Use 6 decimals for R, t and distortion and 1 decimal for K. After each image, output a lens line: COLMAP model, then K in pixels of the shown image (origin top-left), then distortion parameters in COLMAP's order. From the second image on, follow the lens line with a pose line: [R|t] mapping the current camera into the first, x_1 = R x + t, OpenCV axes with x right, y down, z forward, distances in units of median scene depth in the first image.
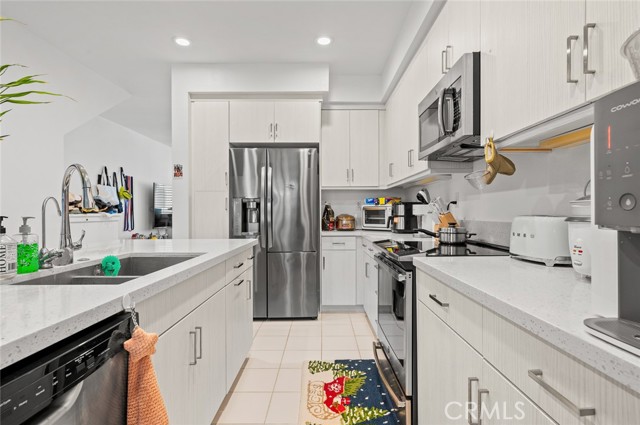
lens RADIAL K [[321.3, 0, 319.3], [0, 321.3, 211.5], [0, 0, 1]] dist [0.002620, 0.001241]
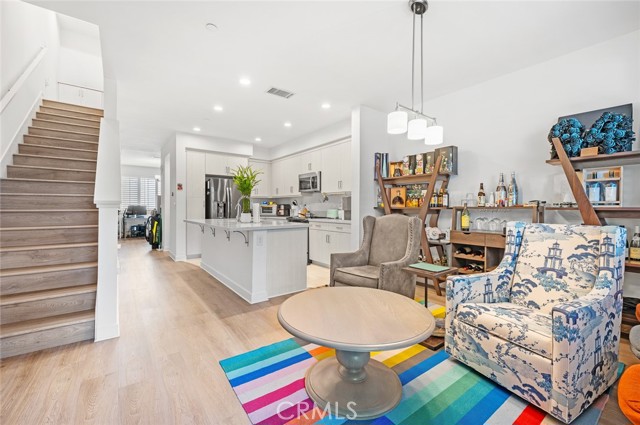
lens RADIAL K [[269.3, 0, 323.8], [0, 269.3, 210.7], [0, 0, 1]] dist [-0.001576, -0.000035]
pose [[0.783805, -0.003580, 0.620997, -0.801211], [-0.004705, 0.999920, 0.011704, -0.004155], [-0.620989, -0.012096, 0.783726, -0.867707]]
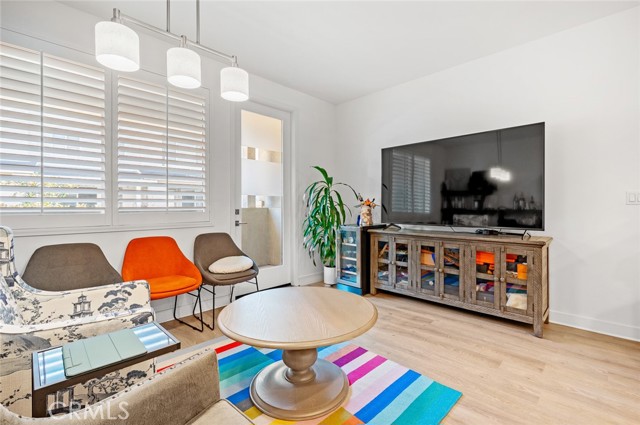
lens RADIAL K [[286.9, 0, 322.0], [0, 286.9, 209.5], [0, 0, 1]] dist [0.000260, 0.000855]
pose [[-0.687133, 0.011813, -0.726436, -0.064801], [0.008742, 0.999930, 0.007992, 0.000539], [0.726479, -0.000859, -0.687188, -0.085884]]
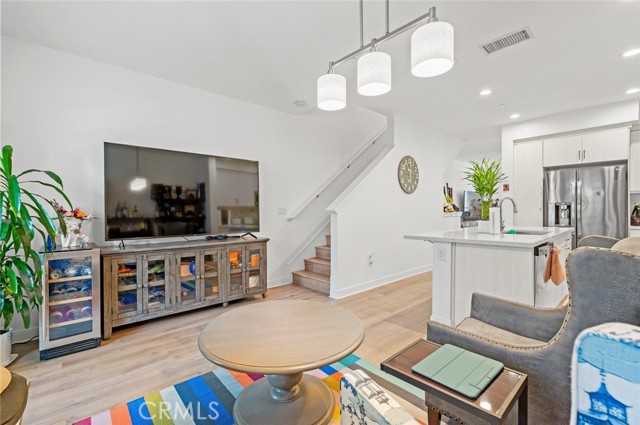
lens RADIAL K [[286.9, 0, 319.3], [0, 286.9, 212.5], [0, 0, 1]] dist [0.000260, 0.000855]
pose [[0.680036, 0.001902, -0.733176, 0.004551], [0.010297, 0.999873, 0.012144, -0.022516], [0.733106, -0.015808, 0.679930, -0.804075]]
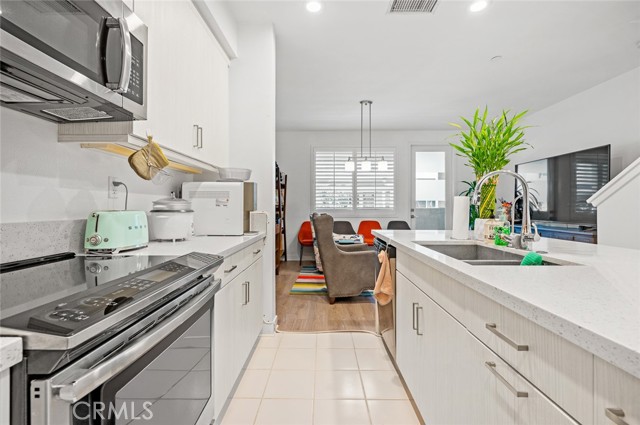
lens RADIAL K [[286.9, 0, 321.5], [0, 286.9, 206.1], [0, 0, 1]] dist [0.000260, 0.000855]
pose [[-0.999992, 0.001177, -0.003695, -0.011099], [0.001208, 0.999964, -0.008343, 0.002952], [0.003685, -0.008347, -0.999958, 0.837381]]
